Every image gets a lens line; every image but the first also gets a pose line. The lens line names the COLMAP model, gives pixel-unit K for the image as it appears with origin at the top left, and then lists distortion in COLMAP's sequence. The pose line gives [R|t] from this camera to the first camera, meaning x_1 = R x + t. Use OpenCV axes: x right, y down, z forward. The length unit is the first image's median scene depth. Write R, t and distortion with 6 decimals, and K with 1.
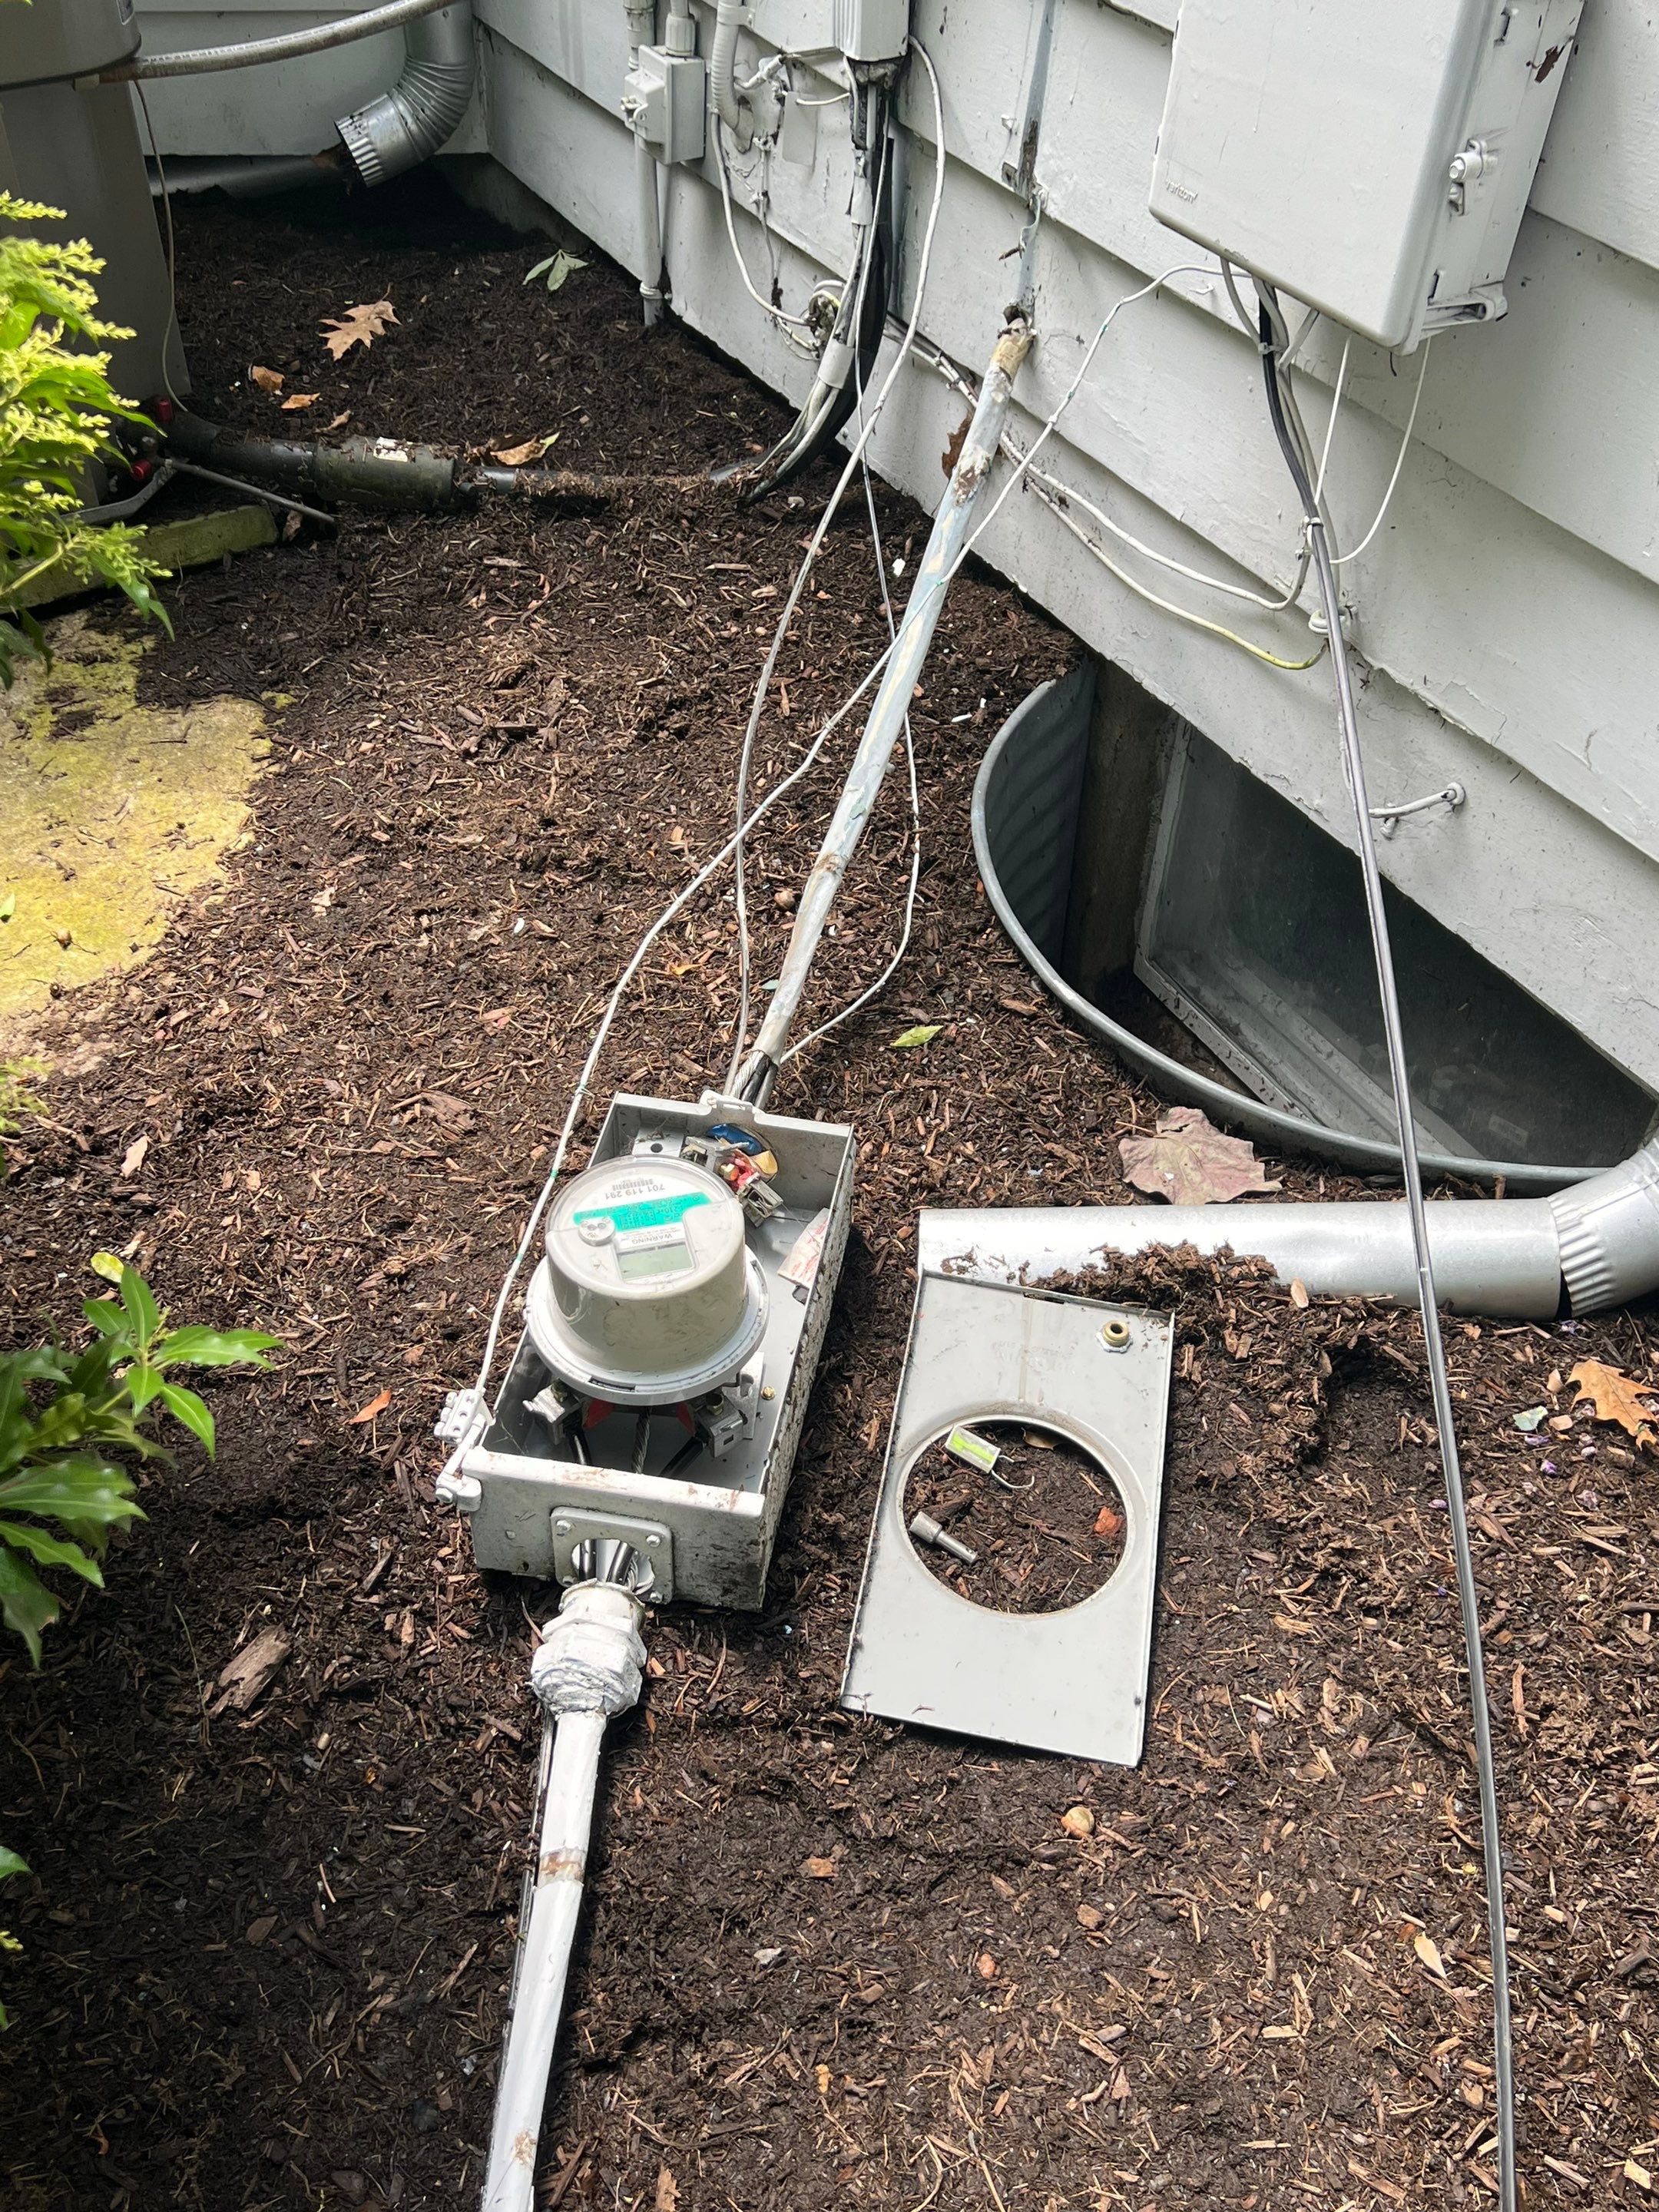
lens RADIAL K [[2050.3, 0, 818.8], [0, 2050.3, 1129.0], [0, 0, 1]] dist [0.170931, -0.427216]
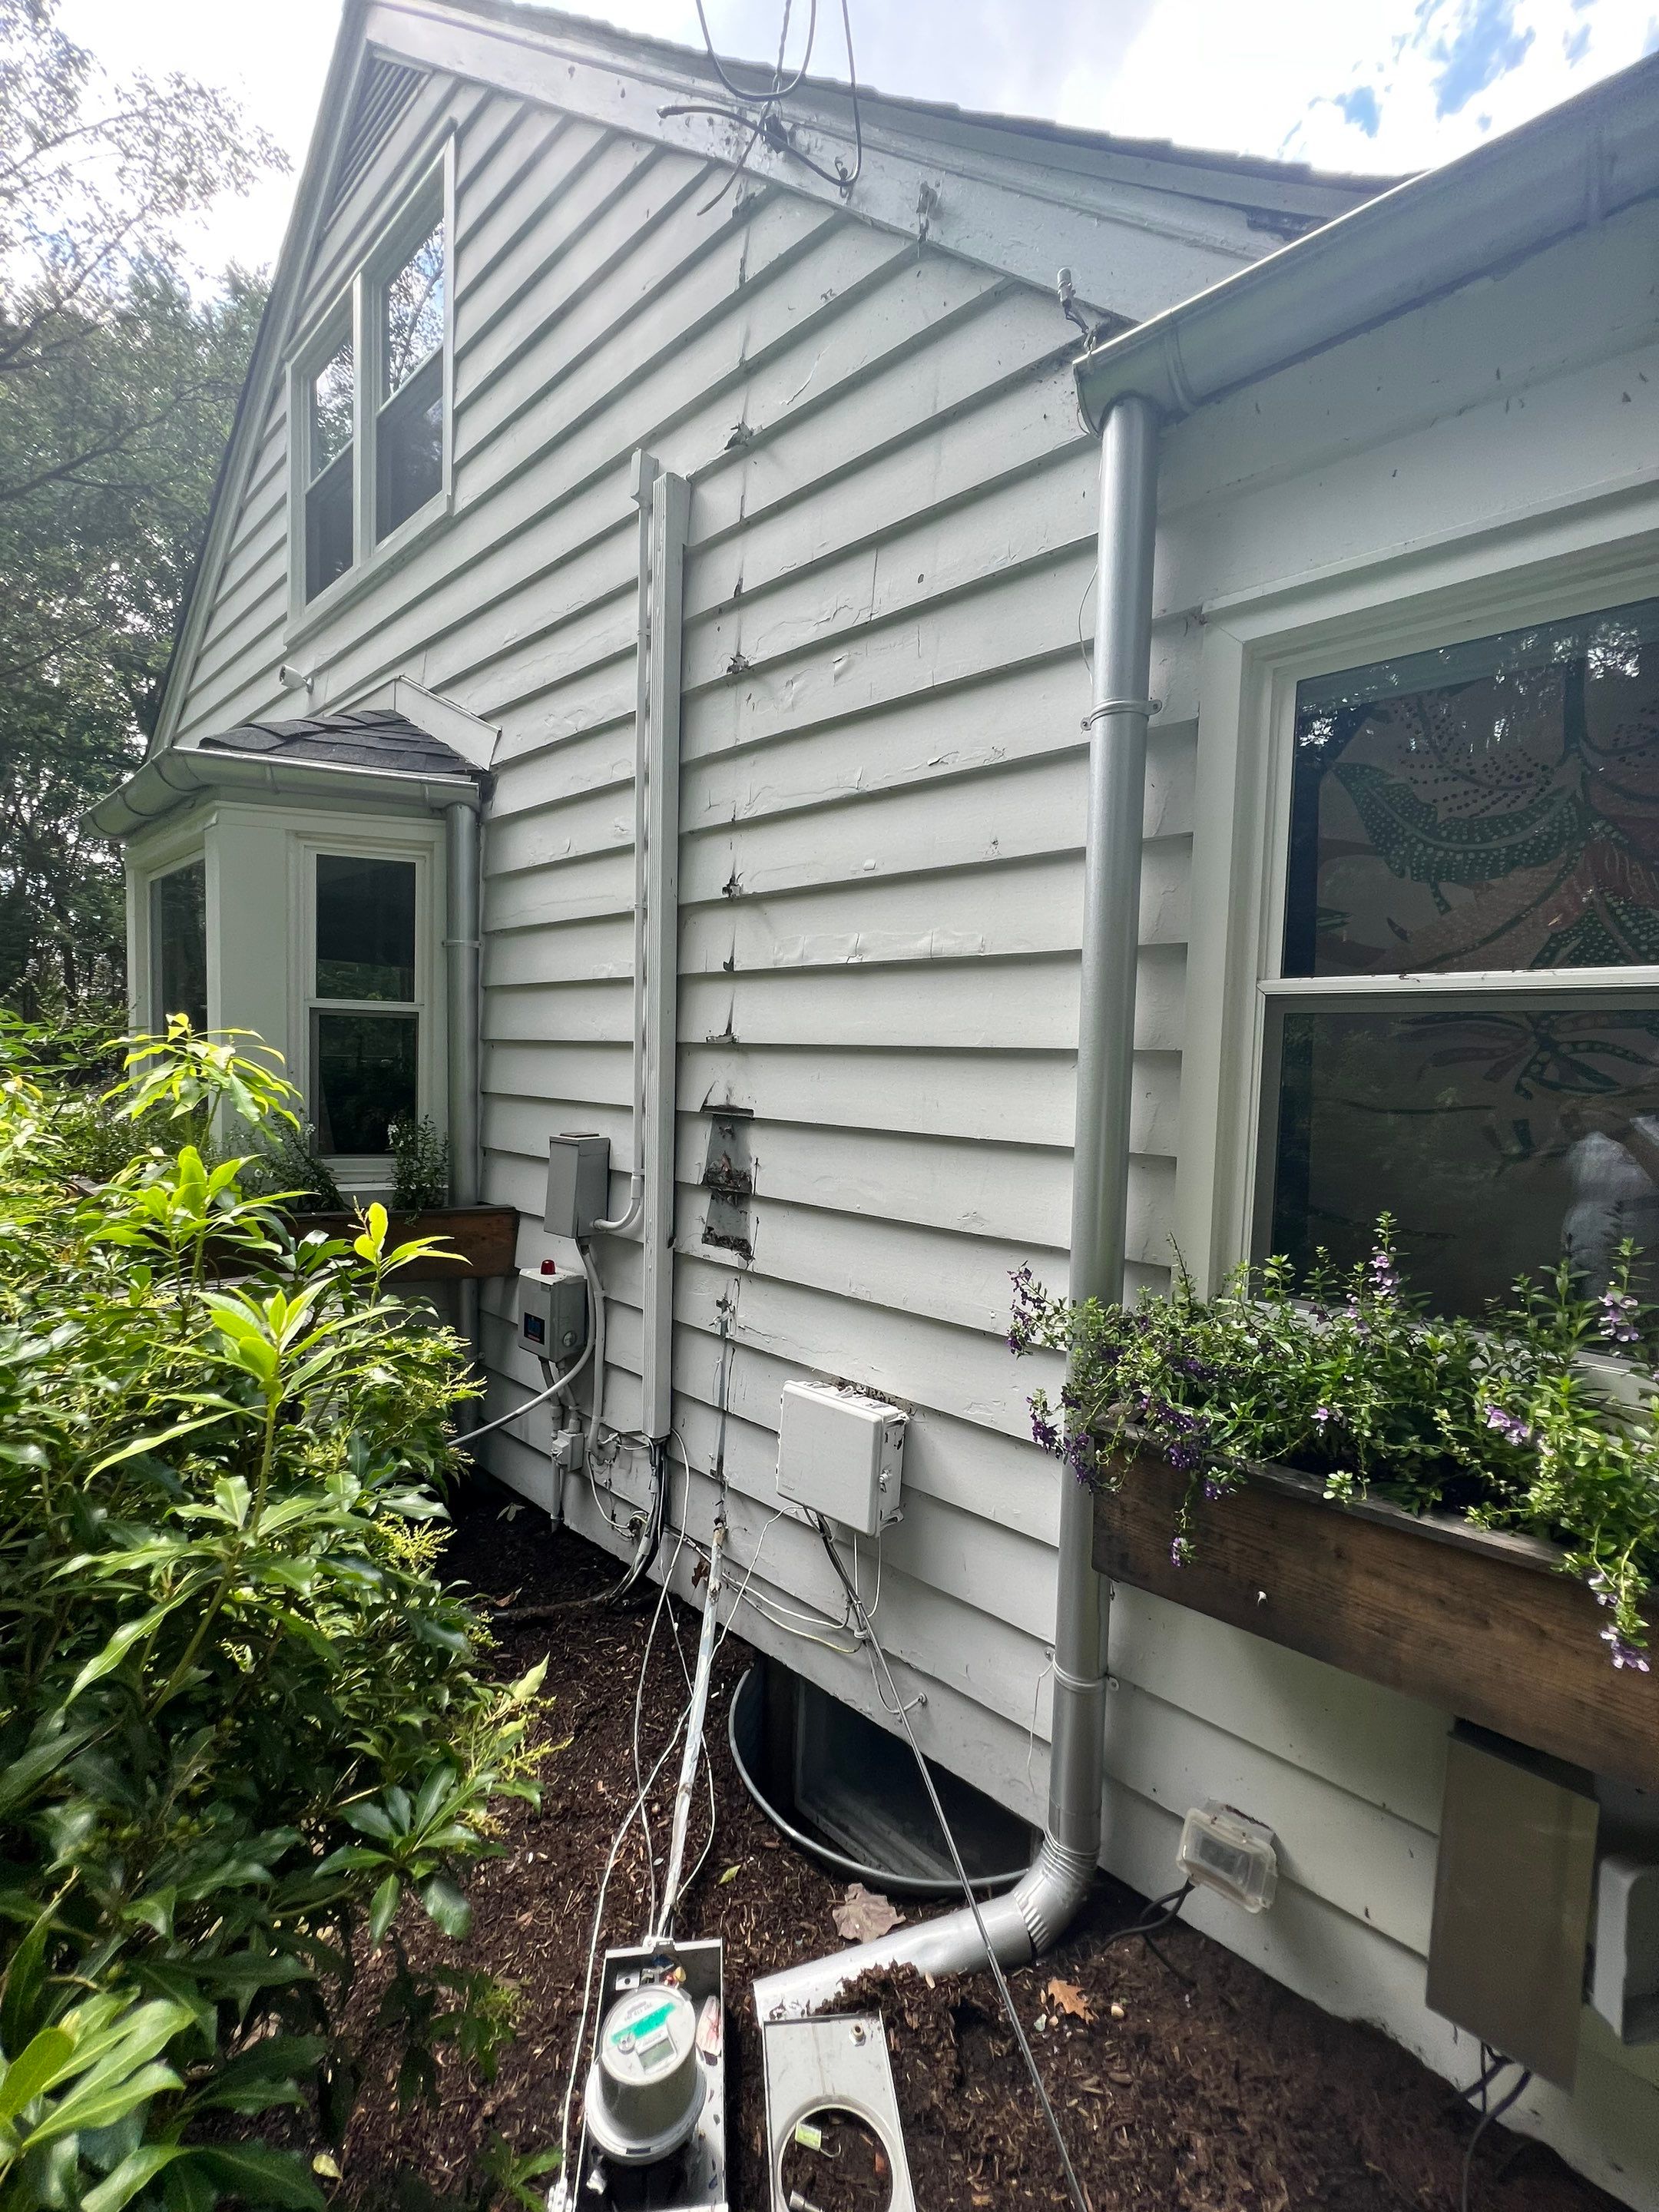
lens RADIAL K [[876.4, 0, 833.5], [0, 876.4, 1111.3], [0, 0, 1]] dist [-0.001651, 0.000666]
pose [[0.948788, -0.000476, 0.315913, -0.149440], [0.211921, 0.742579, -0.635347, -0.034545], [-0.234288, 0.669758, 0.704651, -0.243885]]
